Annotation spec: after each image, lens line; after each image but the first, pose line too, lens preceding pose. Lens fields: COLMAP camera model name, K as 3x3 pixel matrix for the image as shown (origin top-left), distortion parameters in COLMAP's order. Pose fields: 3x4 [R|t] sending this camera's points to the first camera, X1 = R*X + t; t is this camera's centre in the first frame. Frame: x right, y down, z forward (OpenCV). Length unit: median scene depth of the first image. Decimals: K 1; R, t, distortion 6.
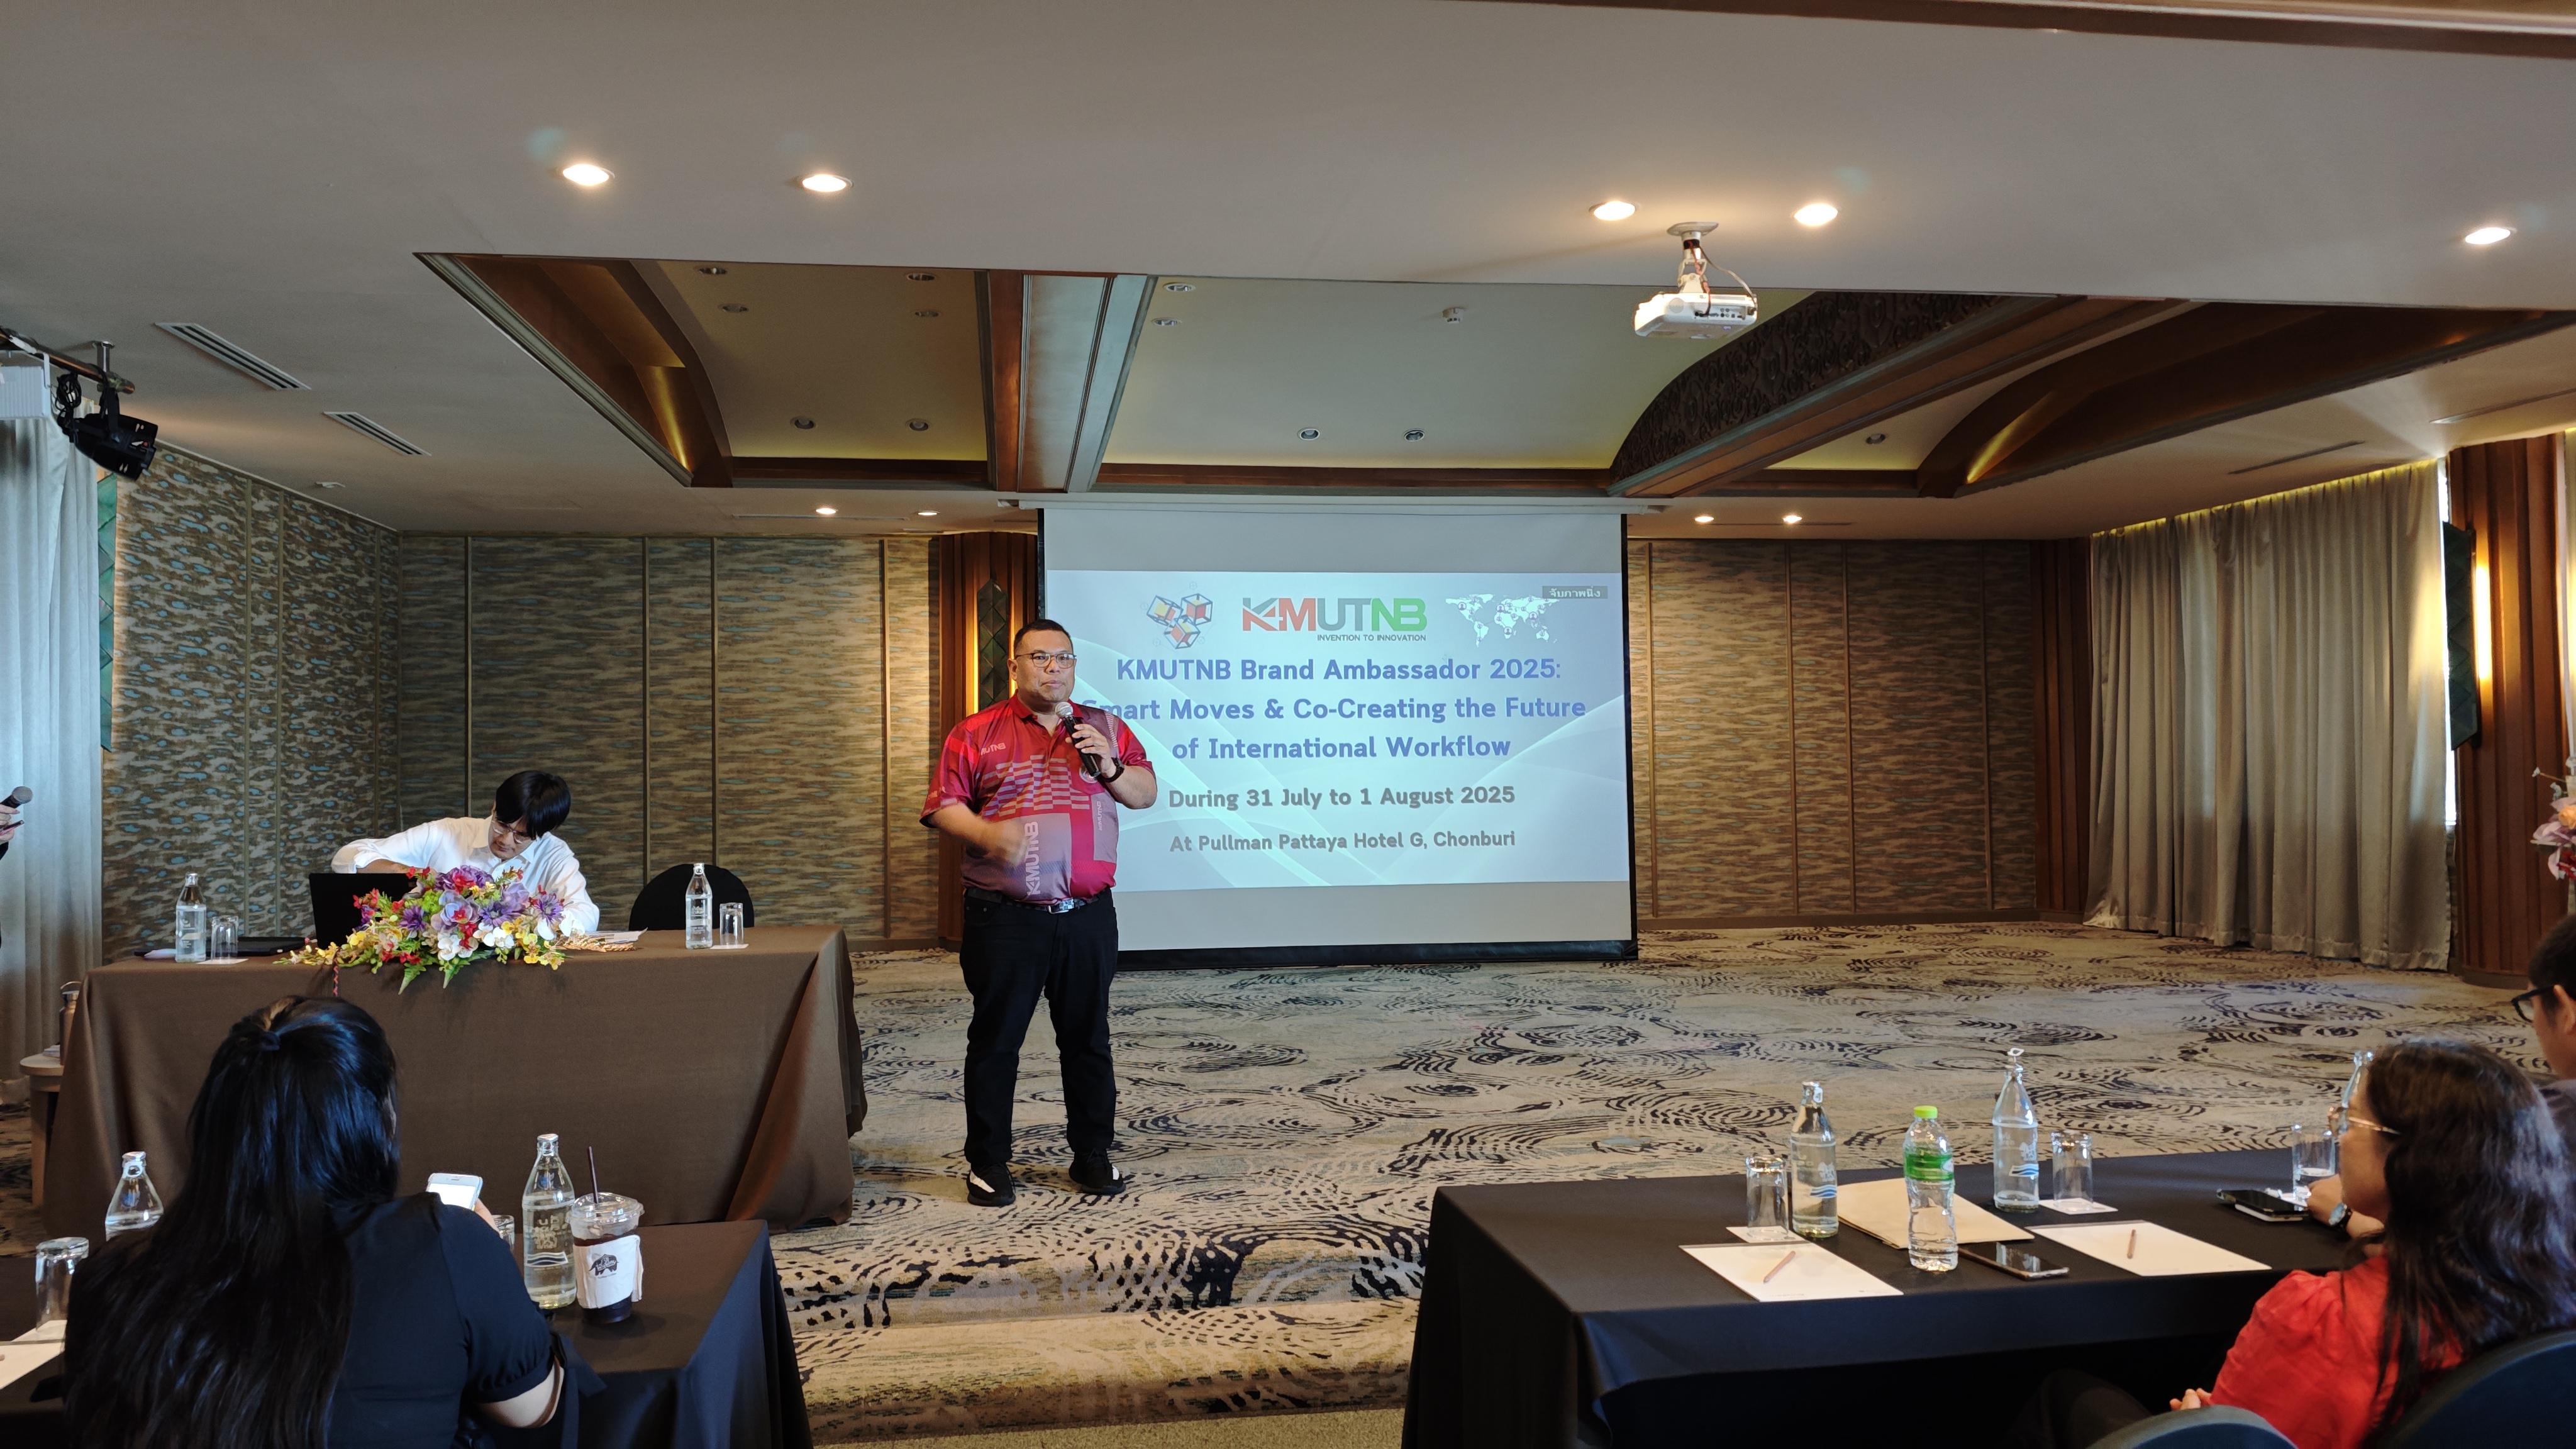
lens RADIAL K [[1798.6, 0, 1297.4], [0, 1798.6, 743.1], [0, 0, 1]] dist [0.005328, -0.030556]
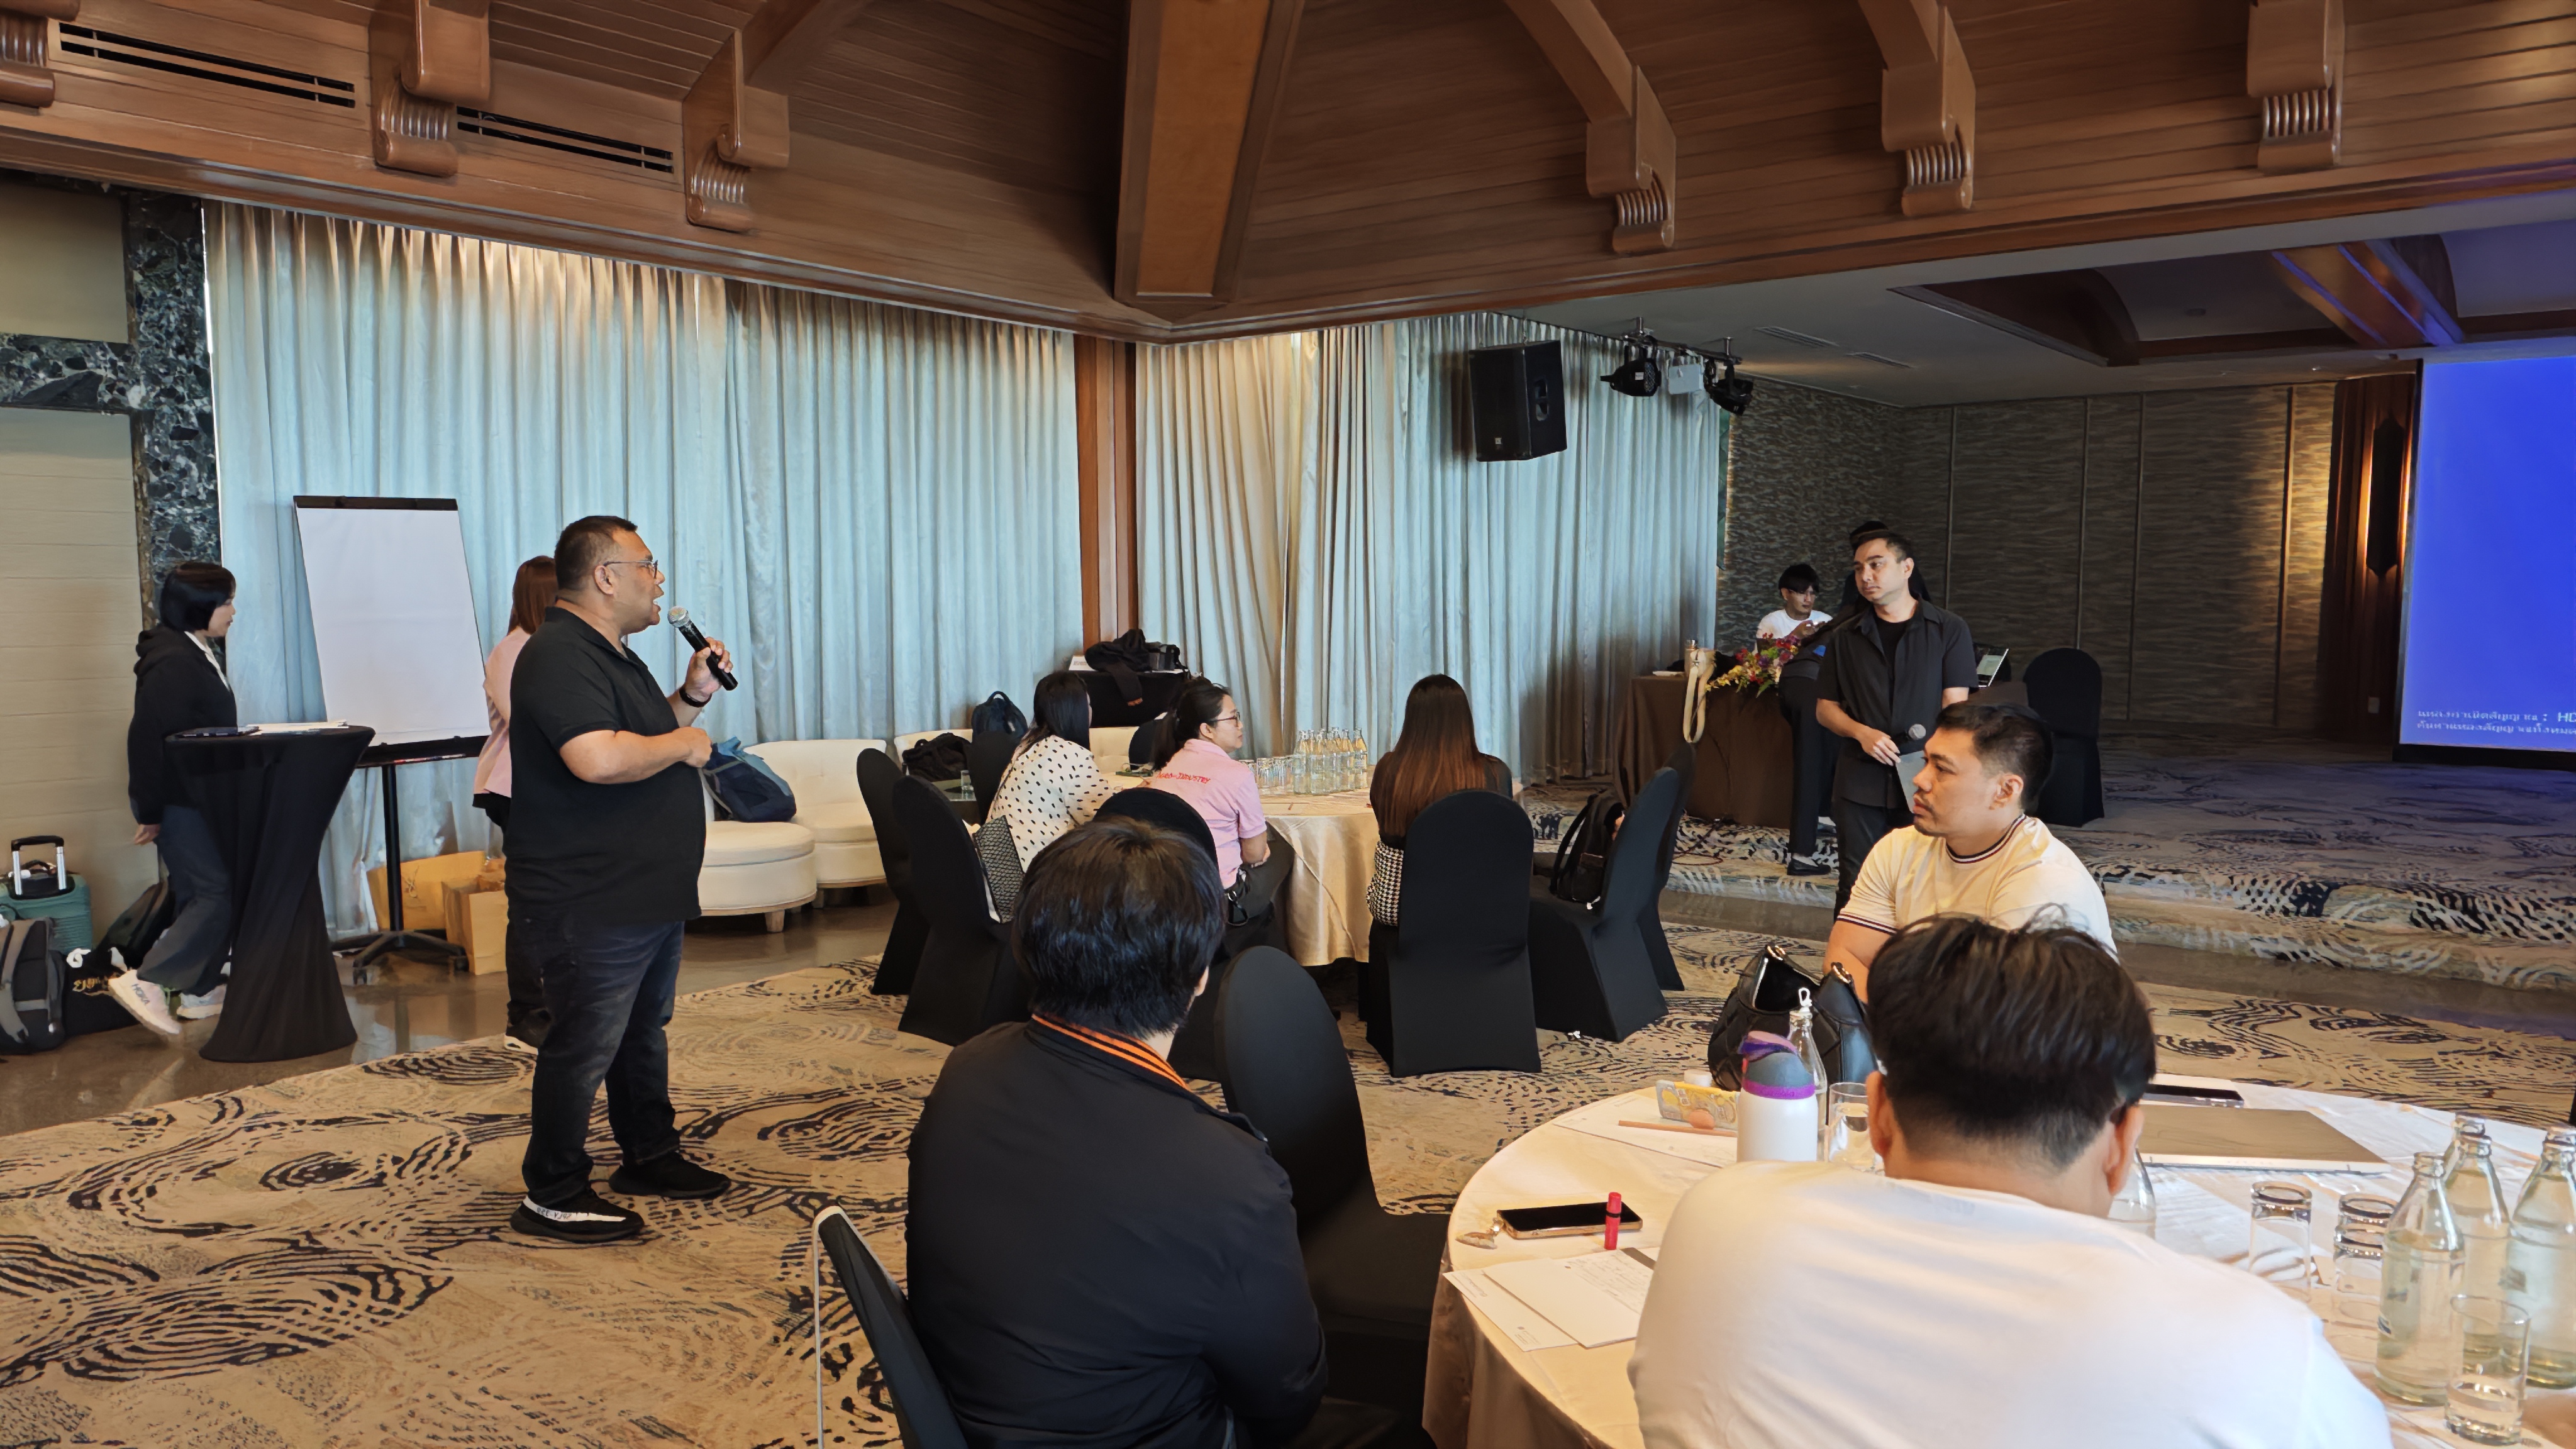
lens RADIAL K [[1798.6, 0, 1278.1], [0, 1798.6, 766.9], [0, 0, 1]] dist [0.005328, -0.030556]
pose [[0.686829, 0.082161, -0.722160, 0.203716], [0.003794, 0.993171, 0.116603, -0.007286], [0.726809, -0.082826, 0.681827, -0.335577]]
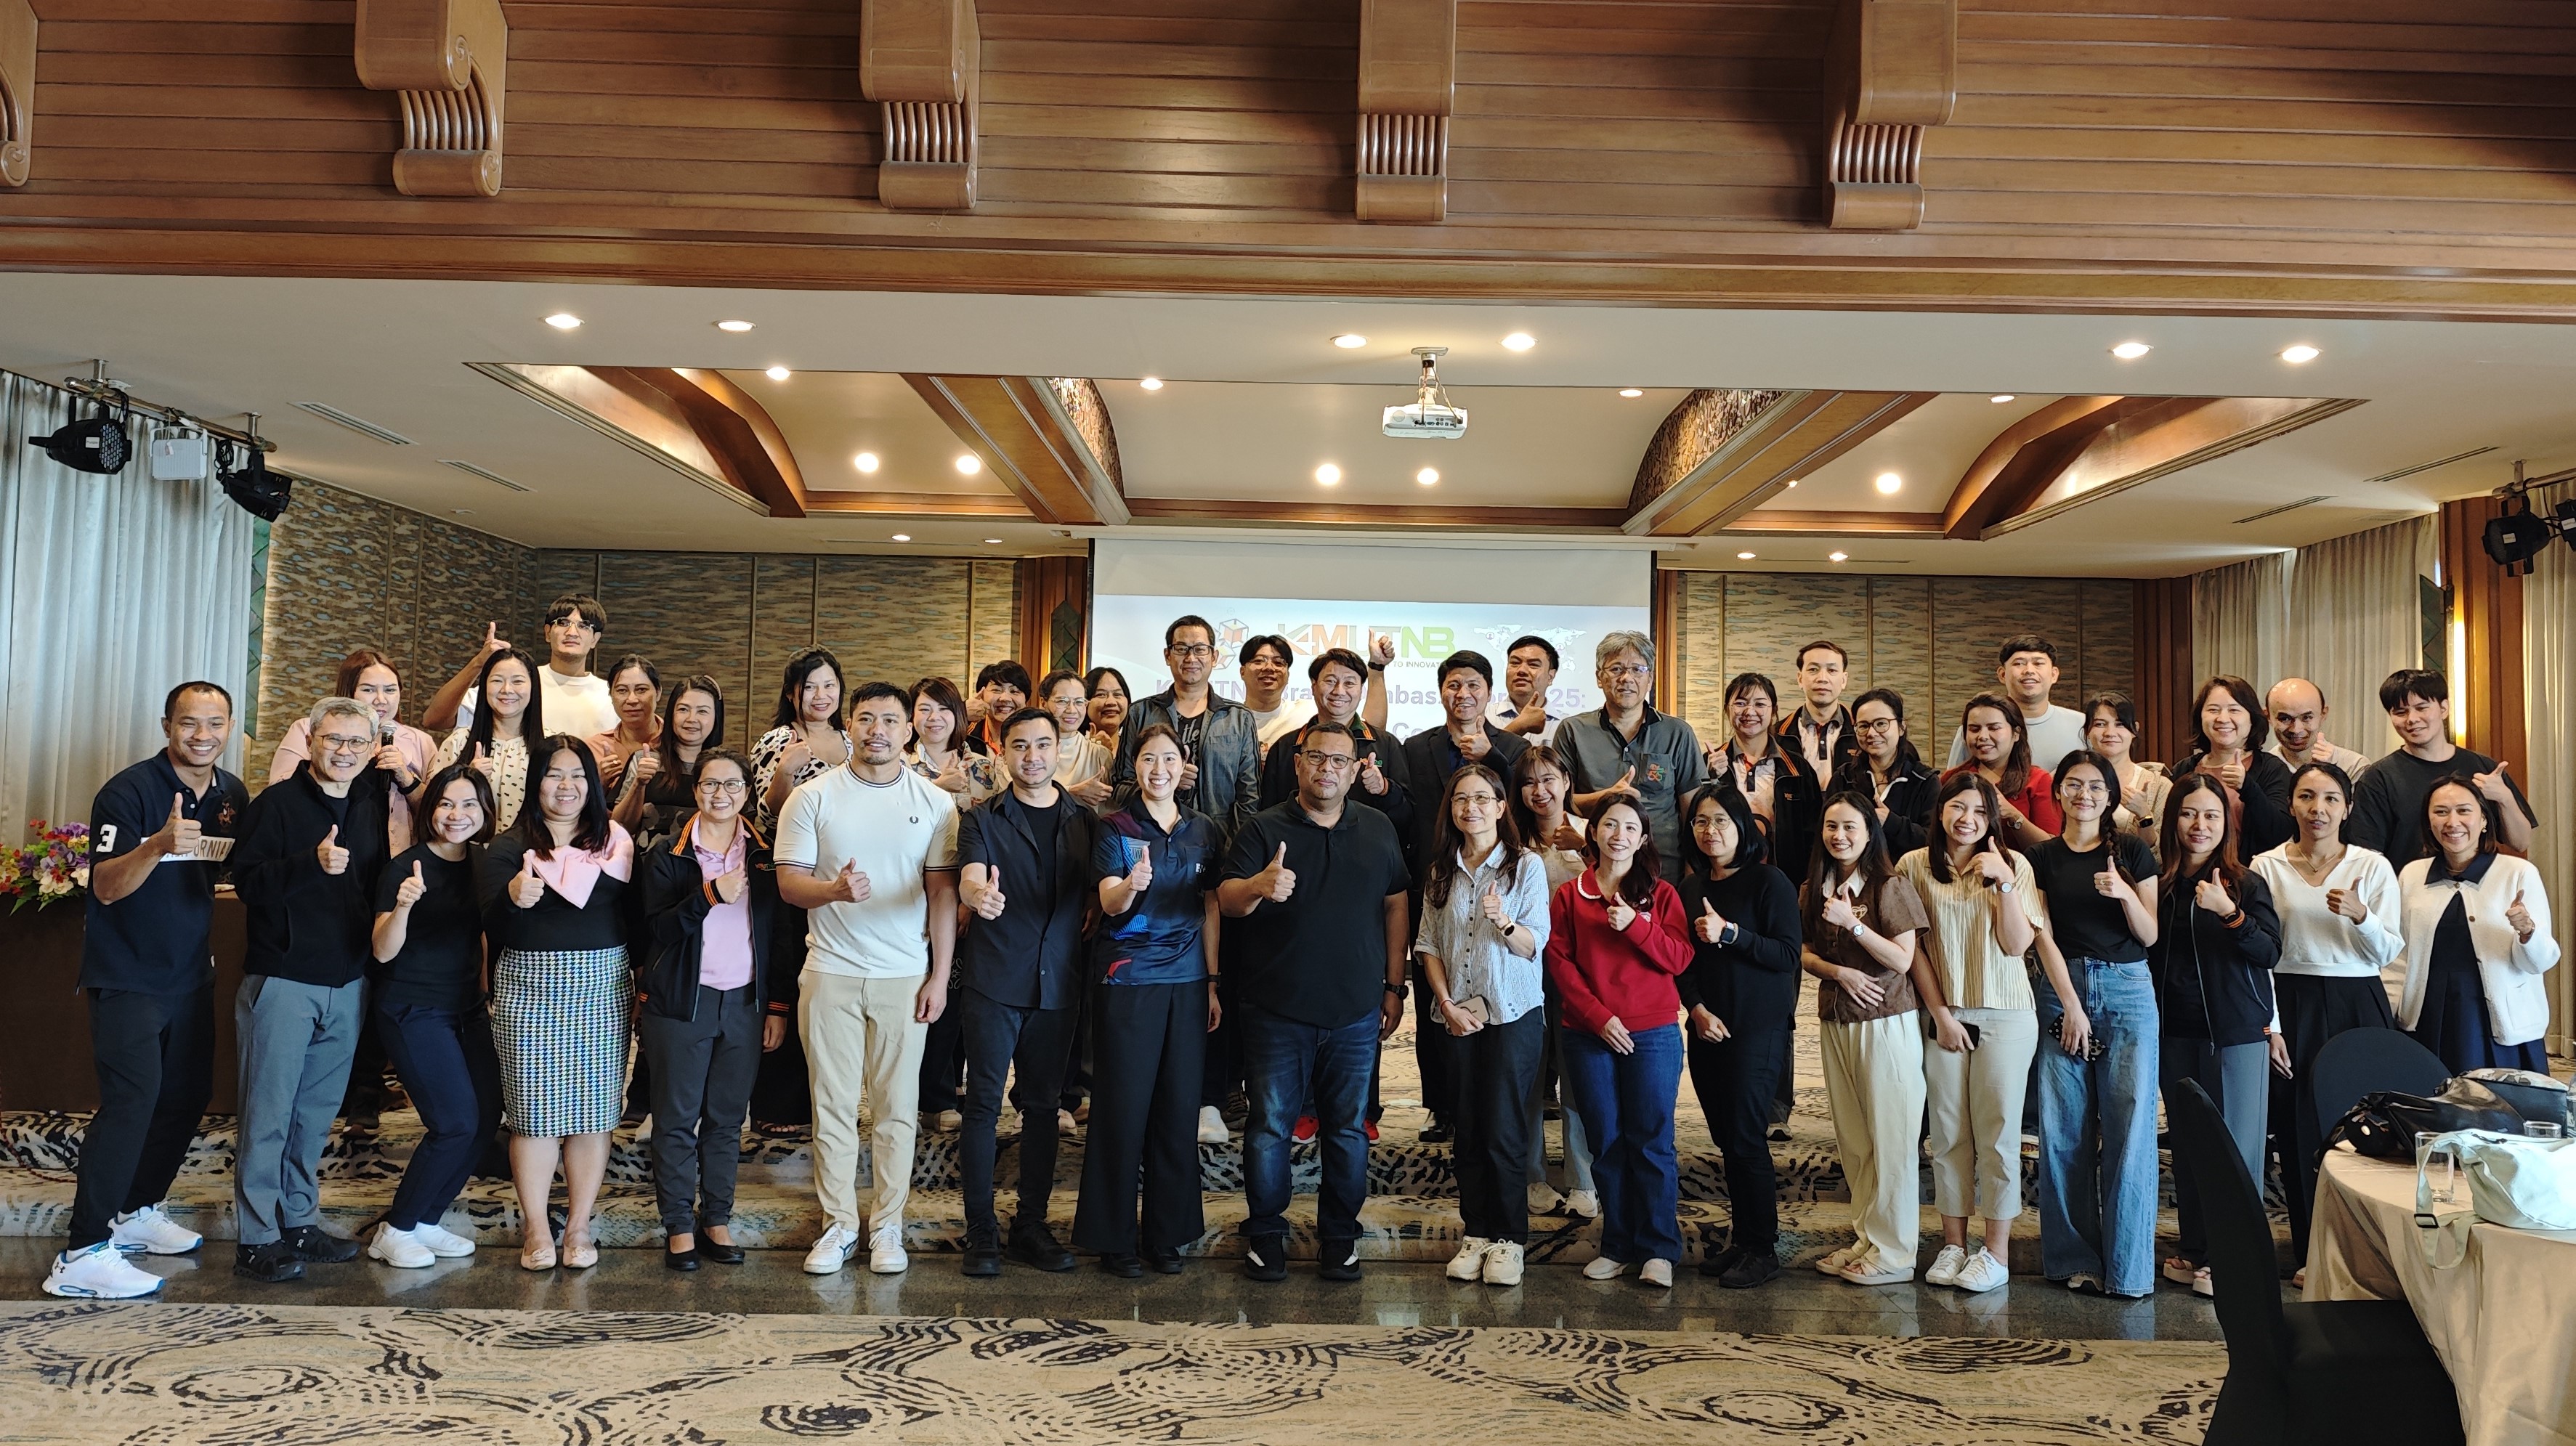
lens RADIAL K [[2069.0, 0, 1353.2], [0, 2069.0, 677.3], [0, 0, 1]] dist [0.012534, -0.004011]
pose [[0.991075, 0.023168, -0.131277, 0.174437], [-0.029023, 0.998659, -0.042864, 0.000667], [0.130108, 0.046291, 0.990419, -0.198155]]
